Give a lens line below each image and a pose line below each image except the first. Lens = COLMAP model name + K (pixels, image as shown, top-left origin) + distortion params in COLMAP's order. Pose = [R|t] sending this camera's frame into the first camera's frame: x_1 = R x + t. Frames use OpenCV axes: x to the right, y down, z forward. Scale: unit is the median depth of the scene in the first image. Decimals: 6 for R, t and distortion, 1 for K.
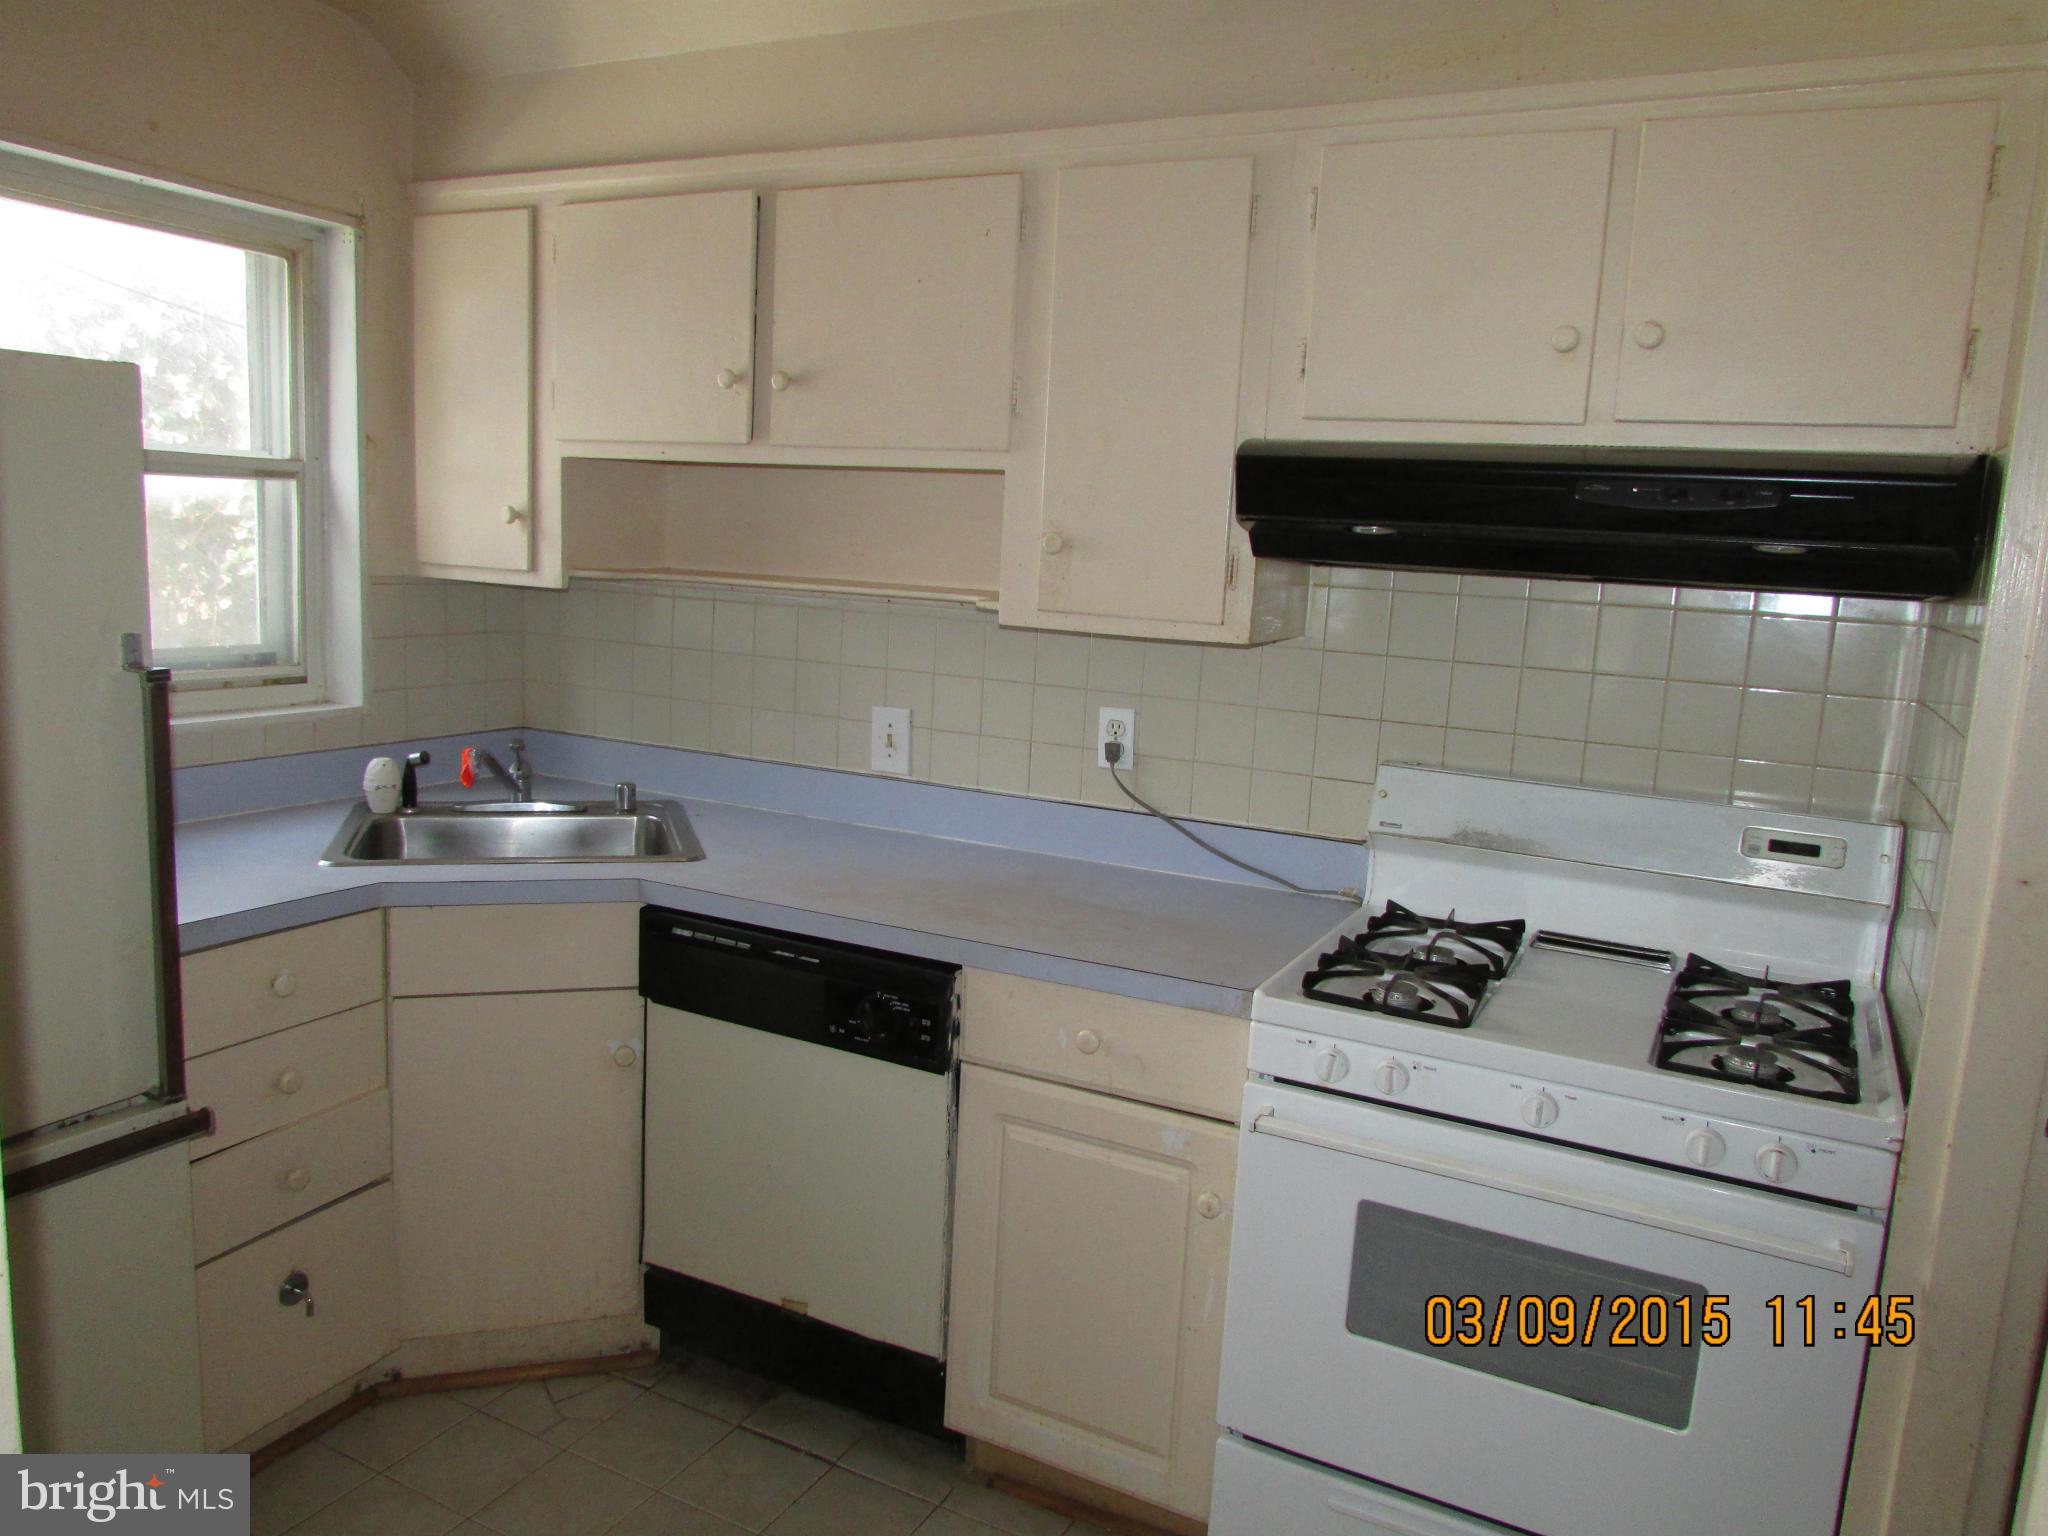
lens RADIAL K [[1457.1, 0, 1024.0], [0, 1457.1, 768.0], [0, 0, 1]] dist [-0.028797, 0.010338]
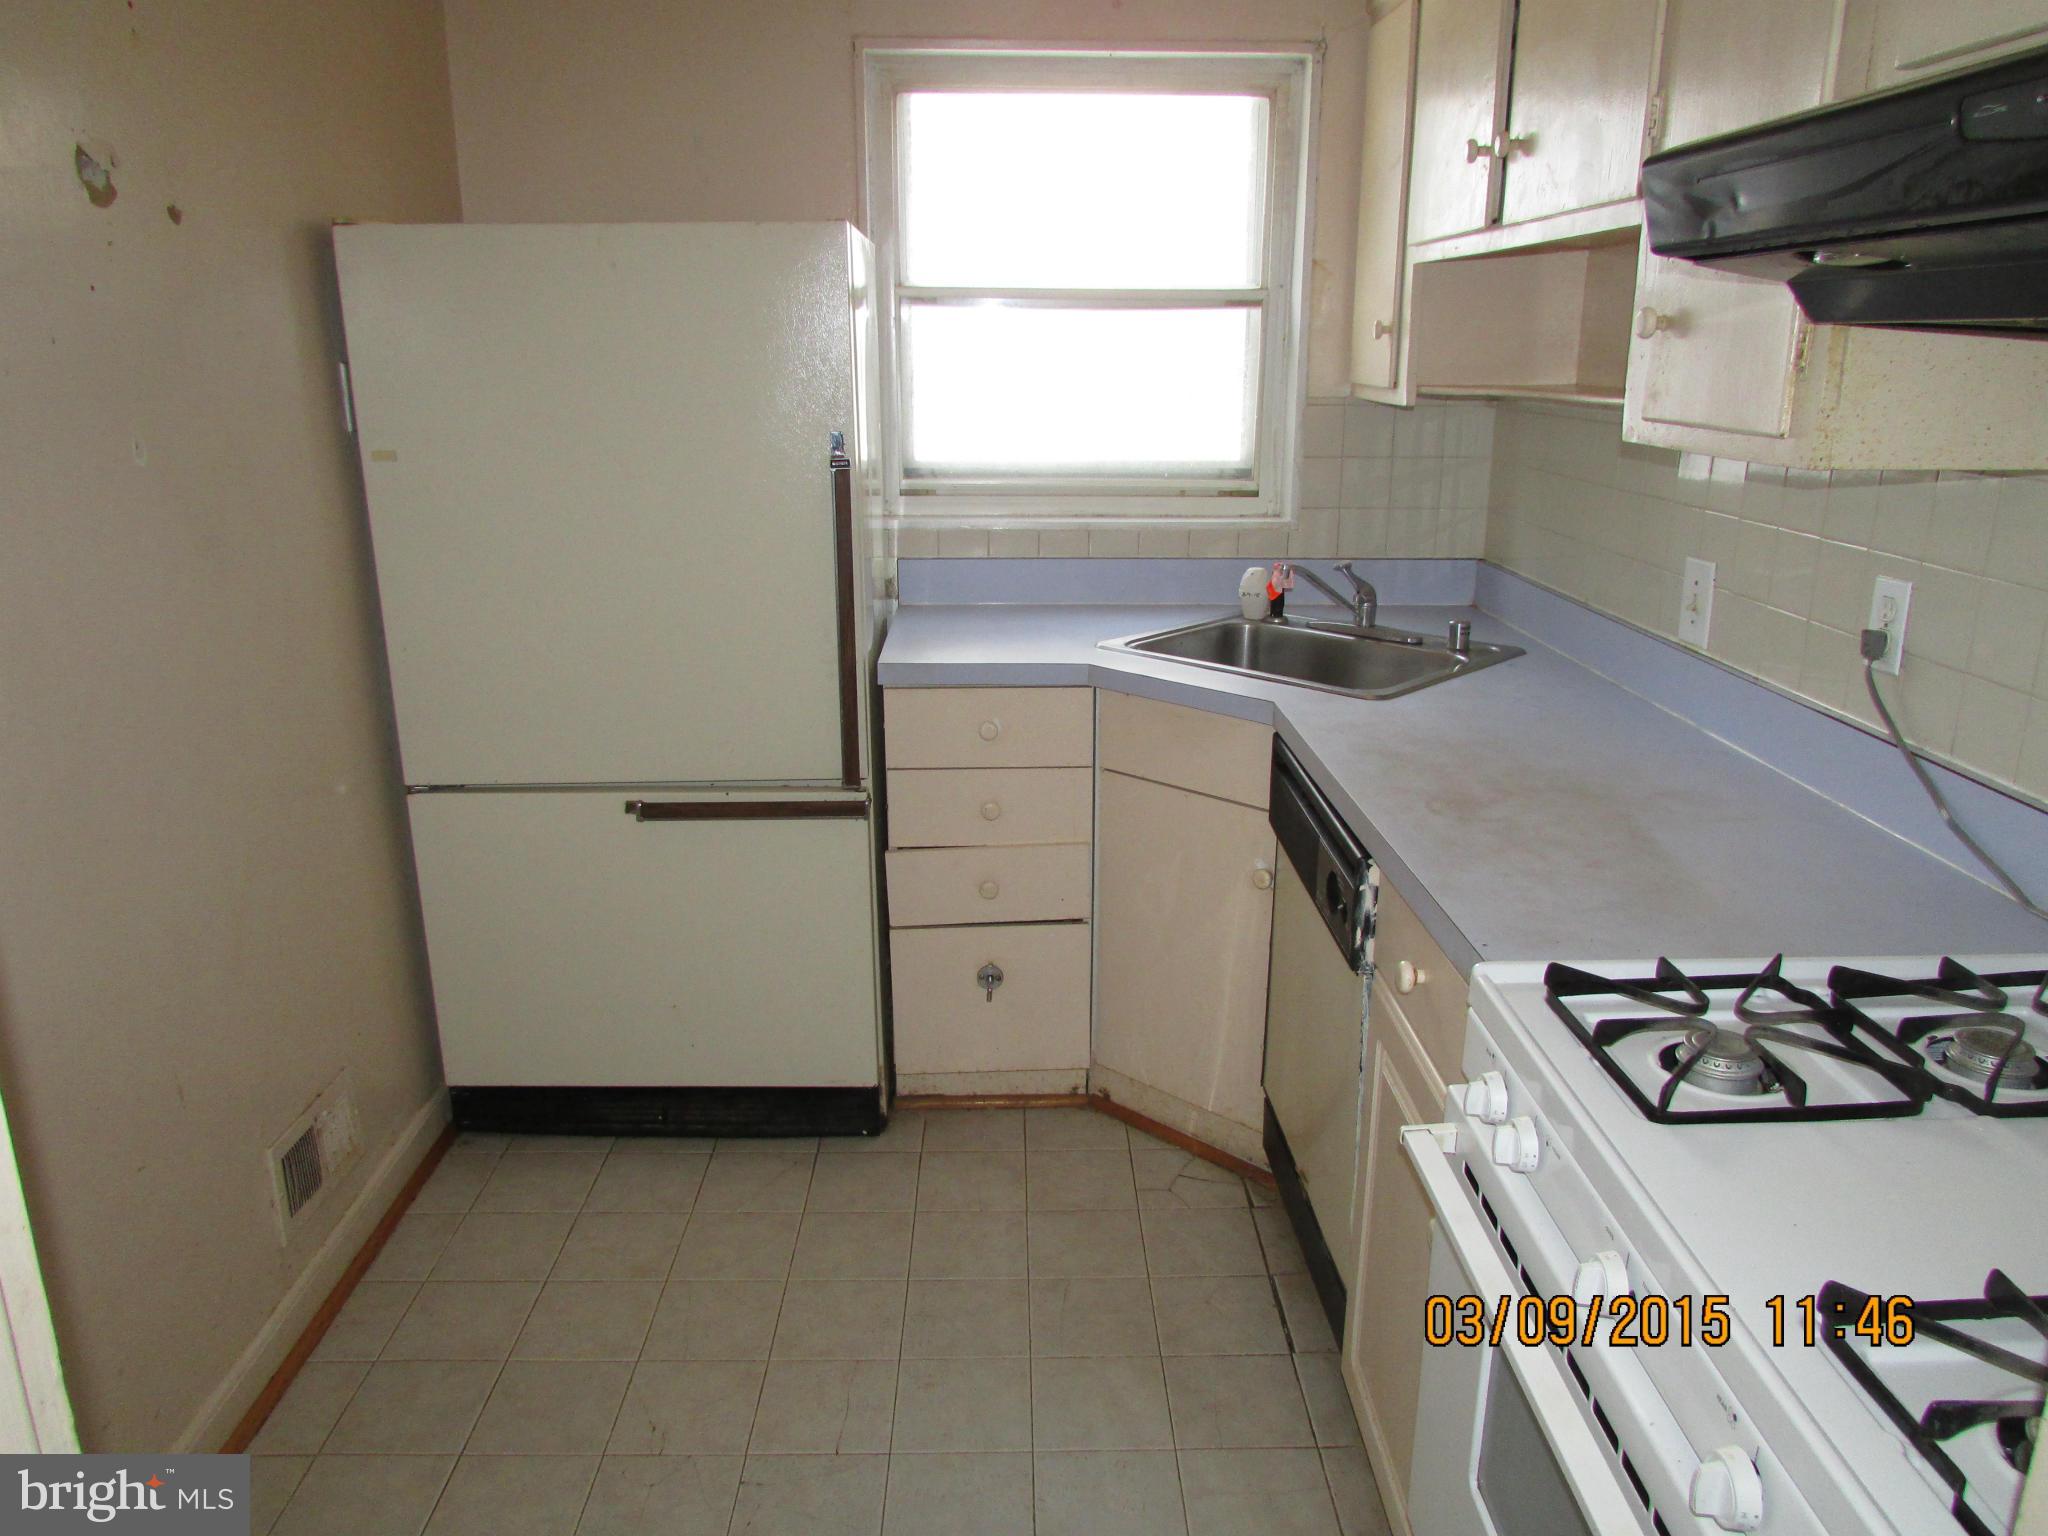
lens RADIAL K [[1457.1, 0, 1024.0], [0, 1457.1, 768.0], [0, 0, 1]] dist [-0.028797, 0.010338]
pose [[0.489138, 0.198663, -0.849280, 0.417172], [-0.117016, 0.979859, 0.161813, -0.015880], [0.864321, 0.020231, 0.502533, 0.310372]]
